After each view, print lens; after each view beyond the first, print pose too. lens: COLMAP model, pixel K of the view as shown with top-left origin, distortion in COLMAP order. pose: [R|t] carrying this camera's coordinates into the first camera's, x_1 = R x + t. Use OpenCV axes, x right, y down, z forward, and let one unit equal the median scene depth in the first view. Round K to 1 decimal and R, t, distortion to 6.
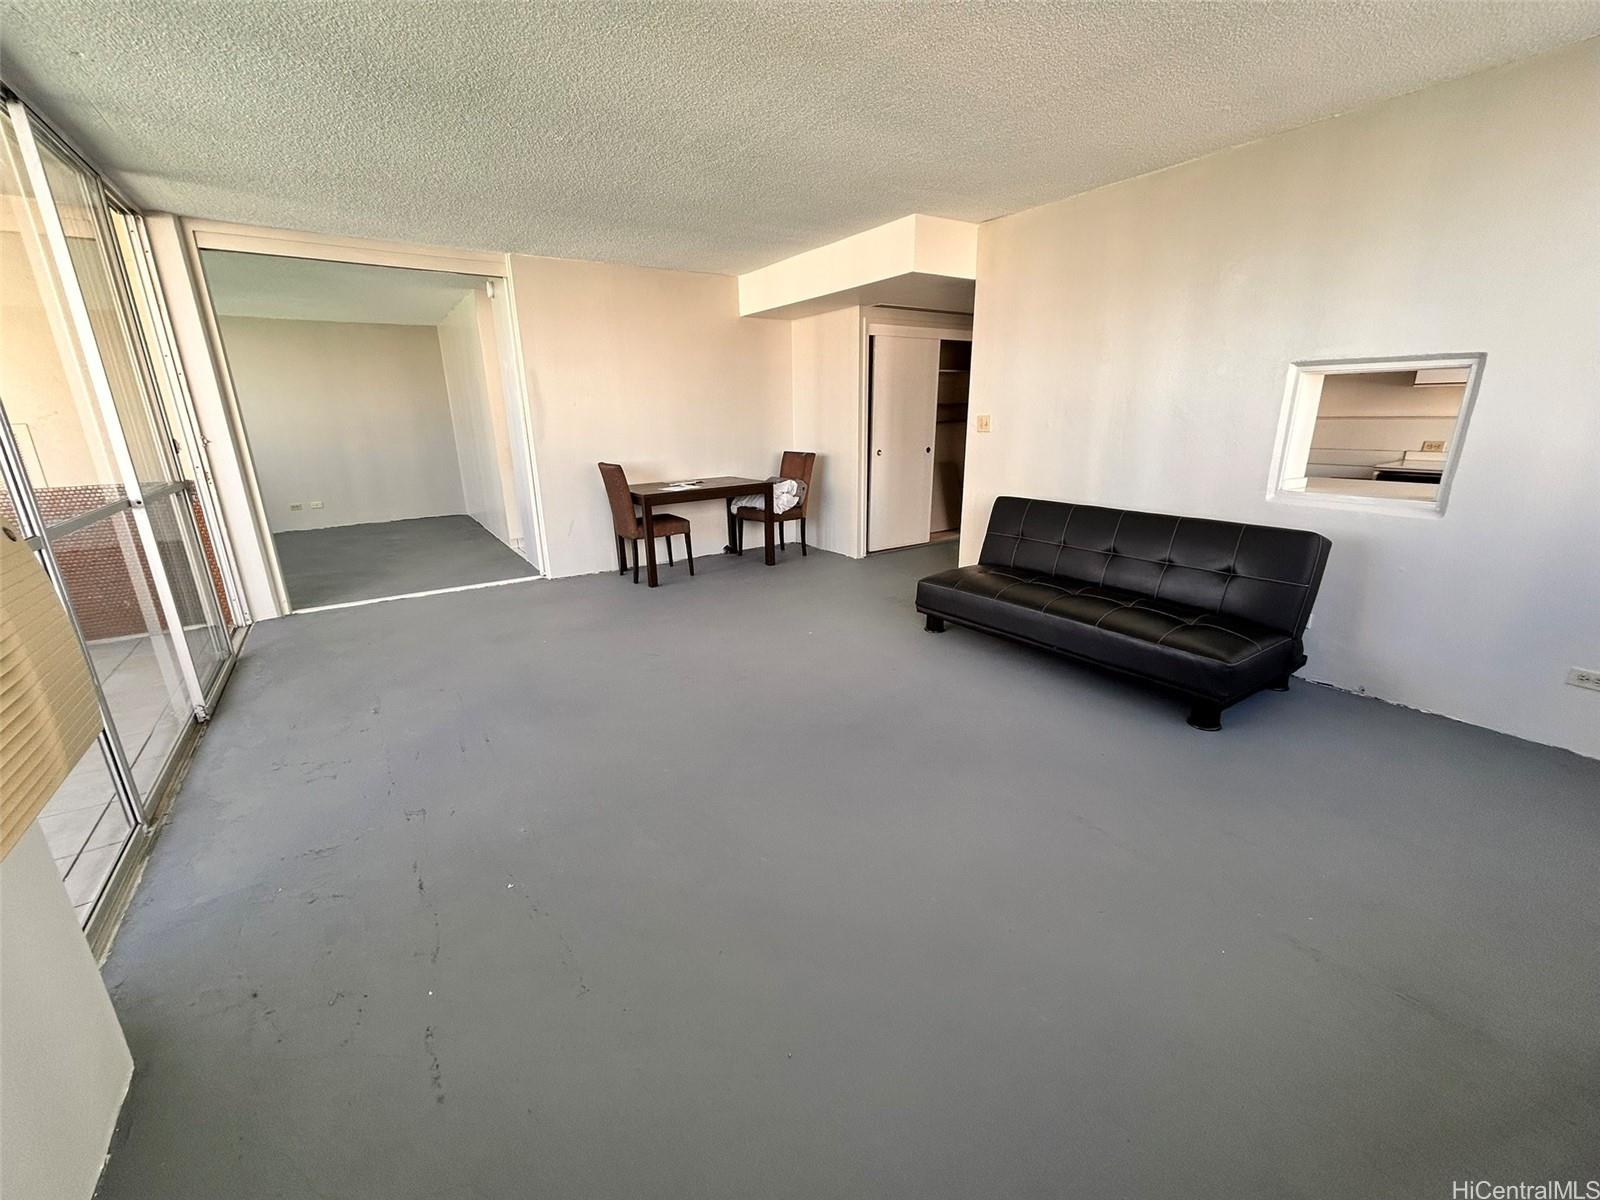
lens RADIAL K [[643.9, 0, 797.5], [0, 643.9, 598.3], [0, 0, 1]] dist [0.009525, -0.003890]
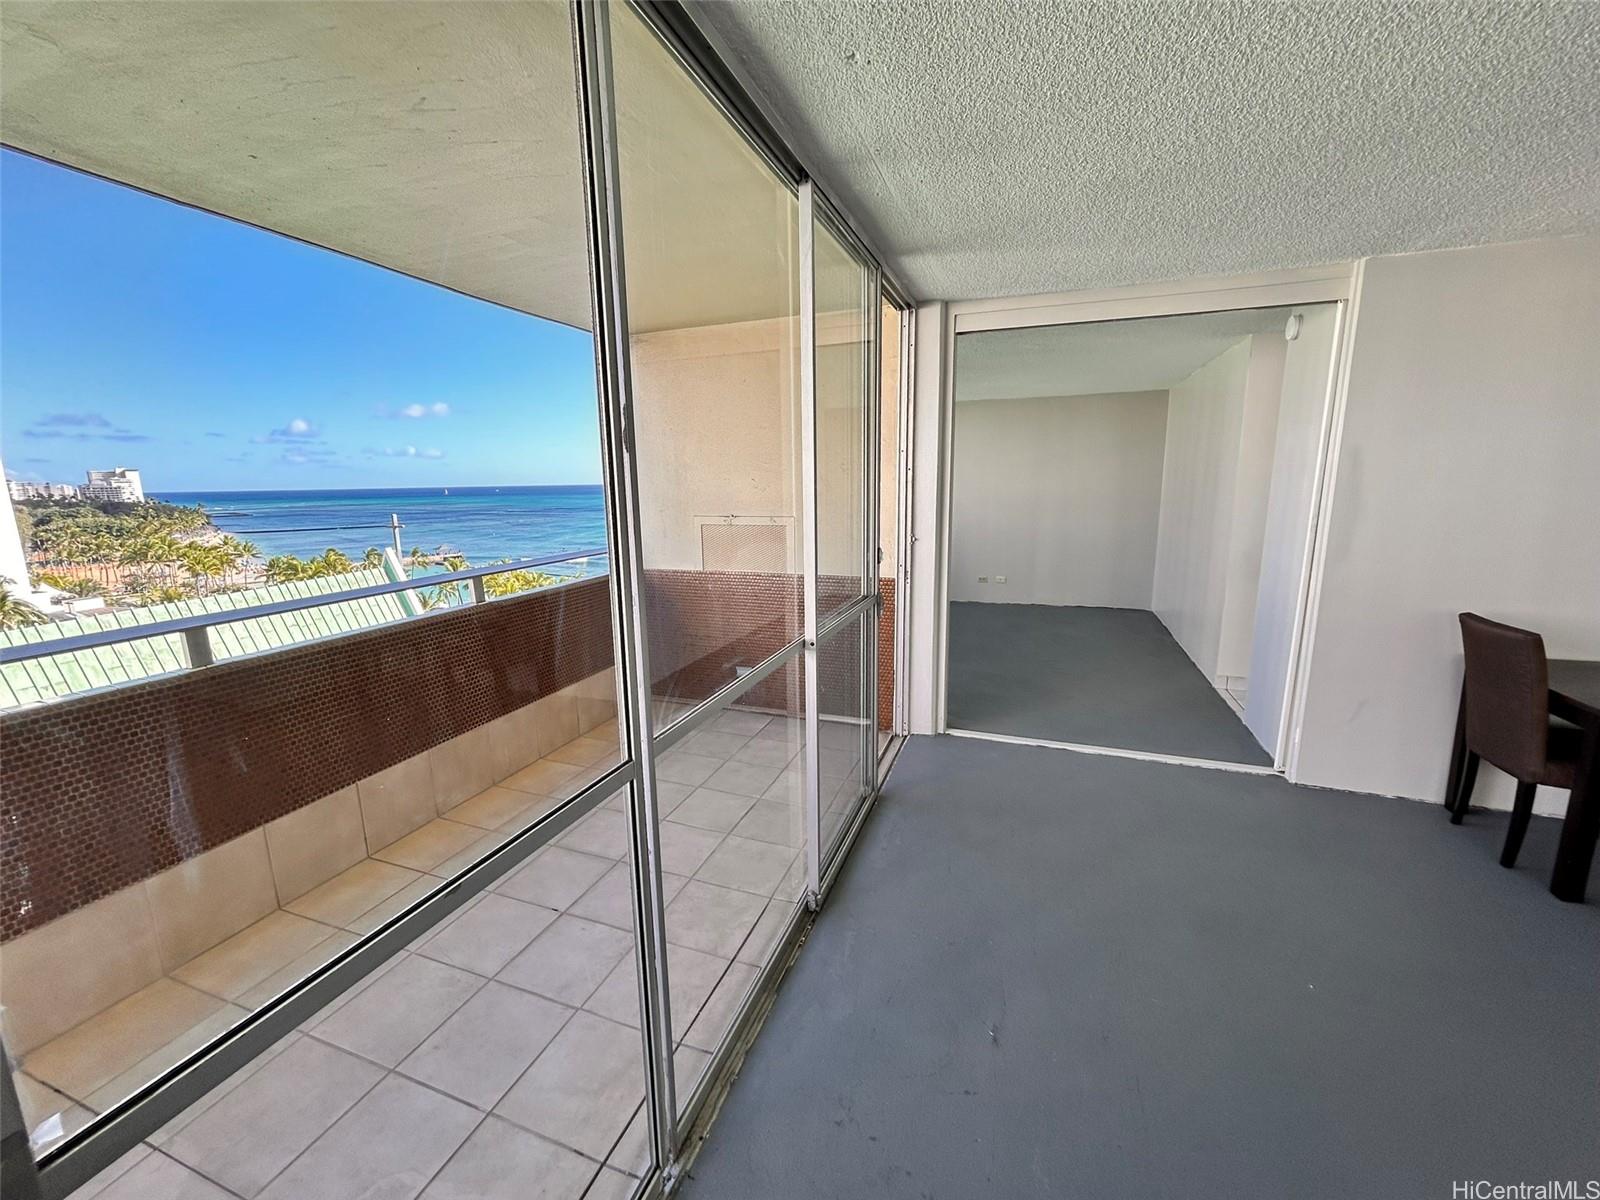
lens RADIAL K [[643.9, 0, 797.5], [0, 643.9, 598.3], [0, 0, 1]] dist [0.009525, -0.003890]
pose [[0.583178, 0.159250, -0.796582, -0.275850], [-0.224068, 0.974090, 0.030696, -0.157522], [0.780831, 0.160587, 0.603750, 0.342354]]
